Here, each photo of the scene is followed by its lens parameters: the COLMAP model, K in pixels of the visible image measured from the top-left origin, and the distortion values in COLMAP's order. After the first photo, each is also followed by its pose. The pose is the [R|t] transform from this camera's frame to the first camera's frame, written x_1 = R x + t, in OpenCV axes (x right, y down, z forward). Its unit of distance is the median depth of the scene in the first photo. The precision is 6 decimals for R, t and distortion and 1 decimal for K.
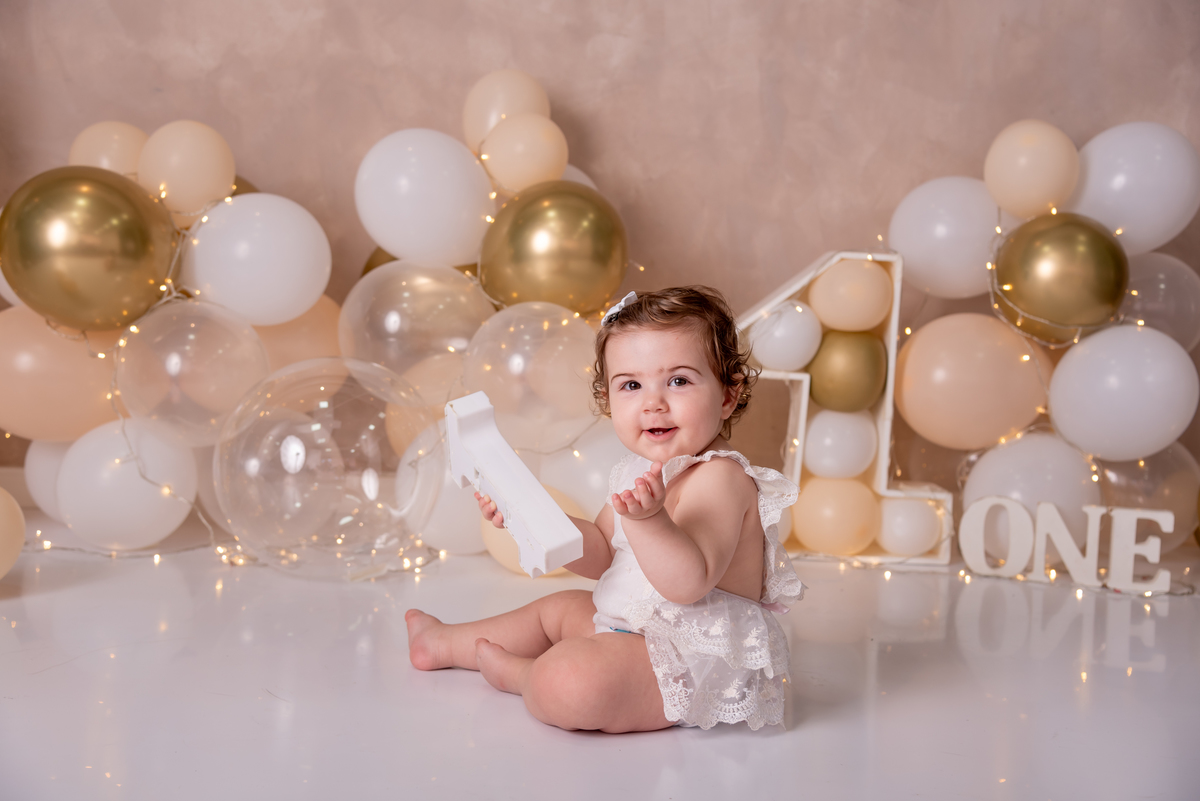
lens RADIAL K [[1675.4, 0, 600.1], [0, 1675.4, 417.1], [0, 0, 1]] dist [0.249860, 0.000000]
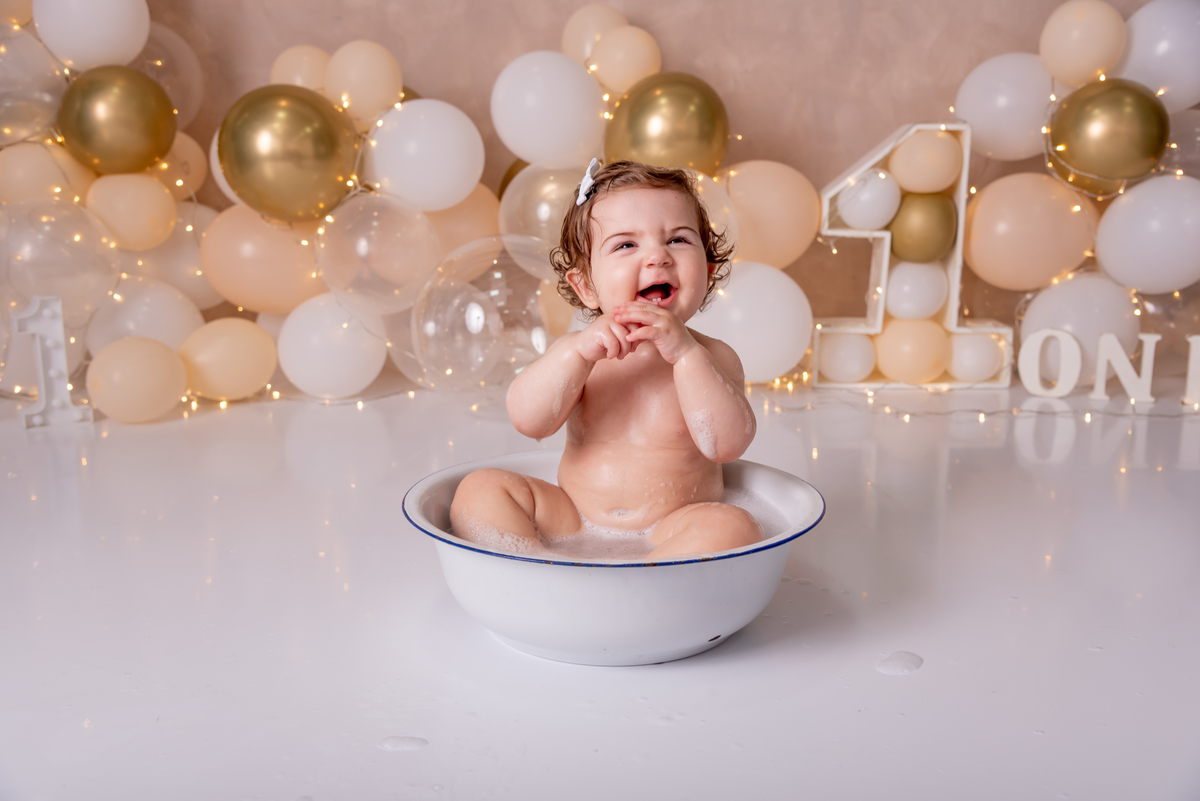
lens RADIAL K [[1236.0, 0, 599.0], [0, 1236.0, 416.1], [0, 0, 1]] dist [0.090526, 0.000000]
pose [[0.997127, -0.032142, -0.068596, -0.023353], [0.040071, 0.992258, 0.117551, -0.008136], [0.064286, -0.119962, 0.990695, 0.109229]]
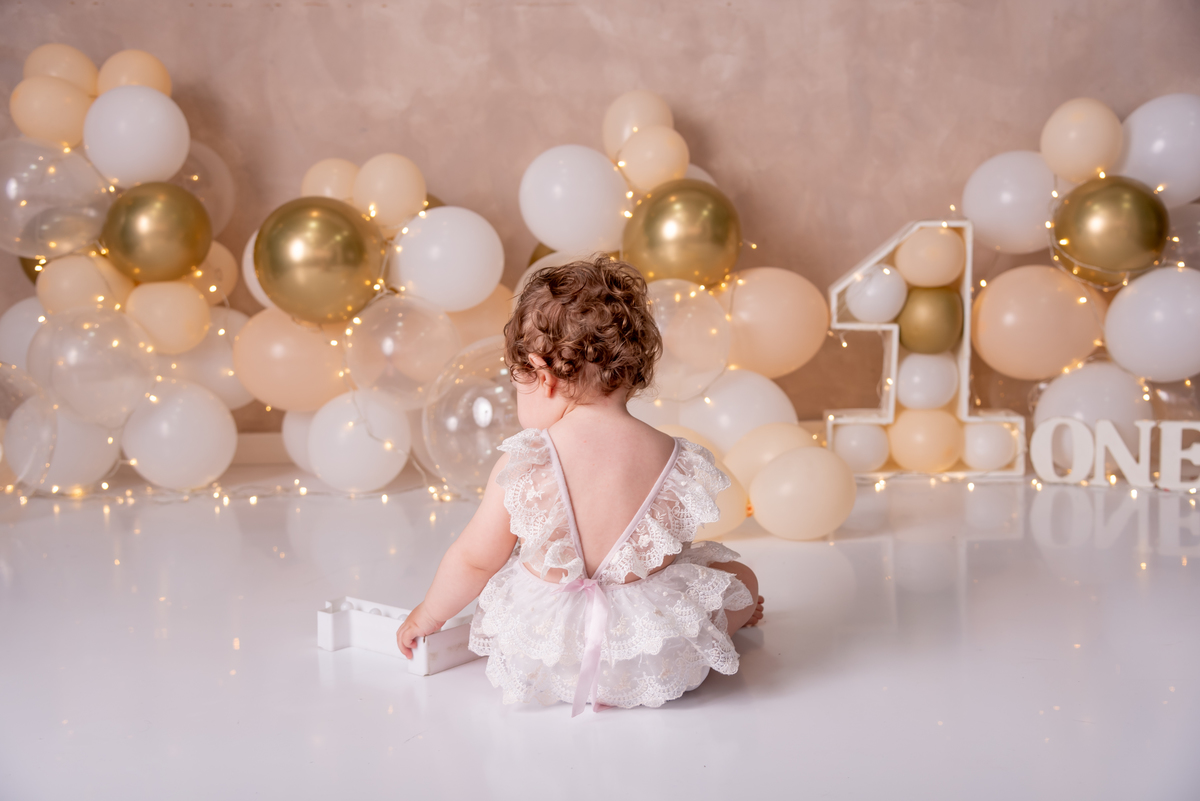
lens RADIAL K [[1421.3, 0, 596.0], [0, 1421.3, 414.1], [0, 0, 1]] dist [0.159579, 0.000000]
pose [[0.993882, -0.050732, -0.098109, 0.006346], [0.053821, 0.998127, 0.029099, -0.002950], [0.096449, -0.034201, 0.994750, -0.047419]]
